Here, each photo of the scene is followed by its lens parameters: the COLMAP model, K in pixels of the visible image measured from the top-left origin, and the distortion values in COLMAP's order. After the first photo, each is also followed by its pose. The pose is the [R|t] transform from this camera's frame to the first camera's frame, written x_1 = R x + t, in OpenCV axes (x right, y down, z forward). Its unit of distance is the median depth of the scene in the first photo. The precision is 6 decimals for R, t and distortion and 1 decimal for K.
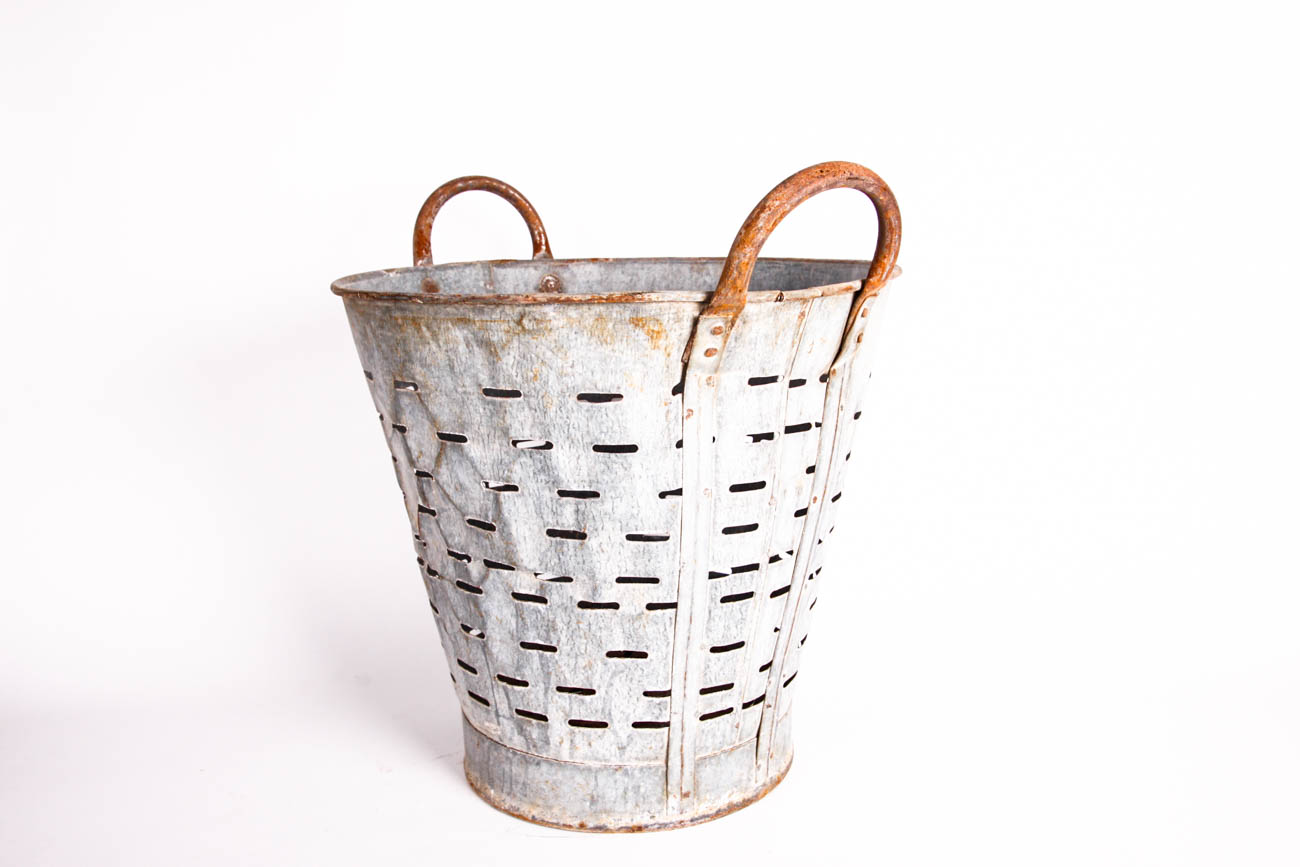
lens RADIAL K [[1362.2, 0, 650.0], [0, 1362.2, 433.5], [0, 0, 1]] dist [-0.068220, -0.000337]
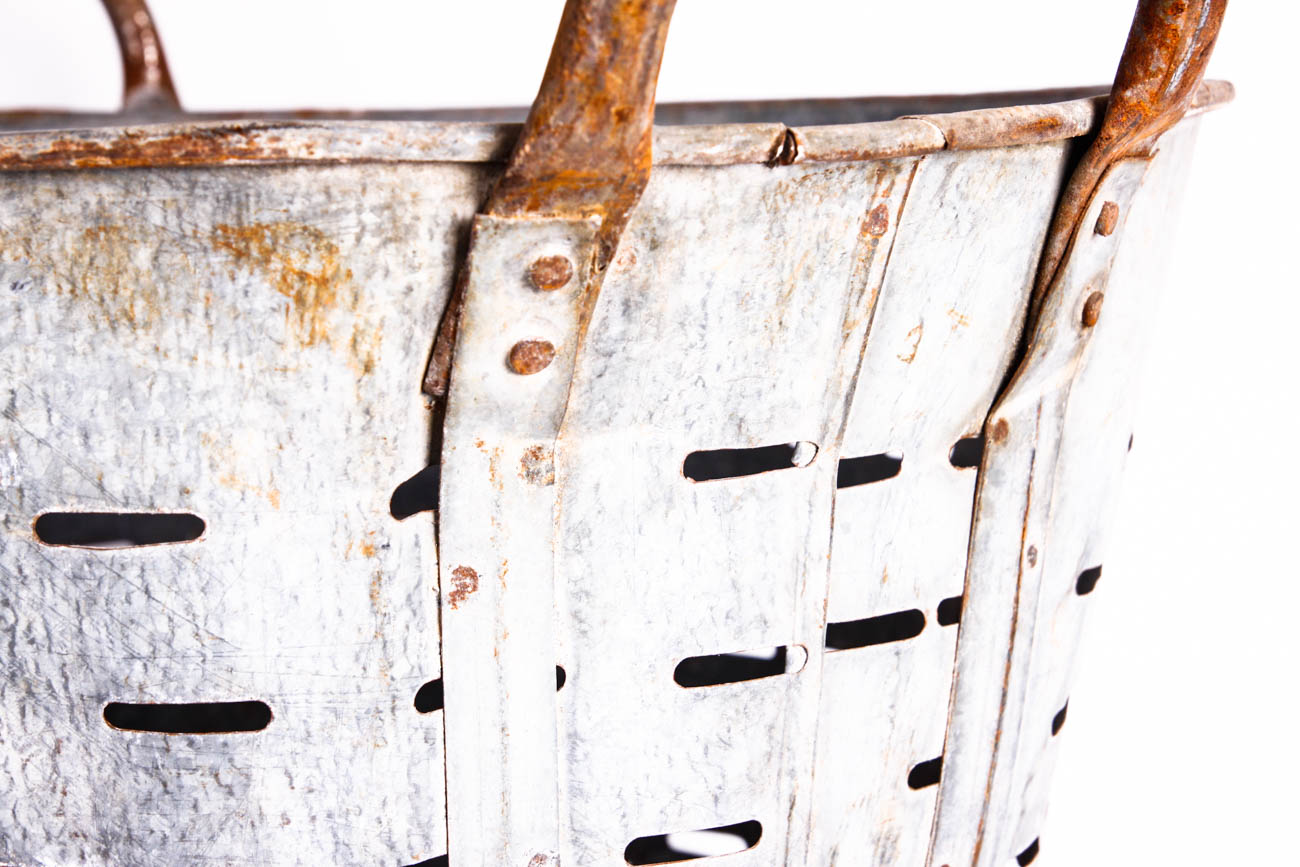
lens RADIAL K [[2806.1, 0, 650.0], [0, 2806.1, 433.5], [0, 0, 1]] dist [0.045392, 0.029093]
pose [[0.999910, -0.007045, -0.011441, 0.073605], [0.006419, 0.998527, -0.053870, -0.014429], [0.011804, 0.053792, 0.998482, 0.443869]]
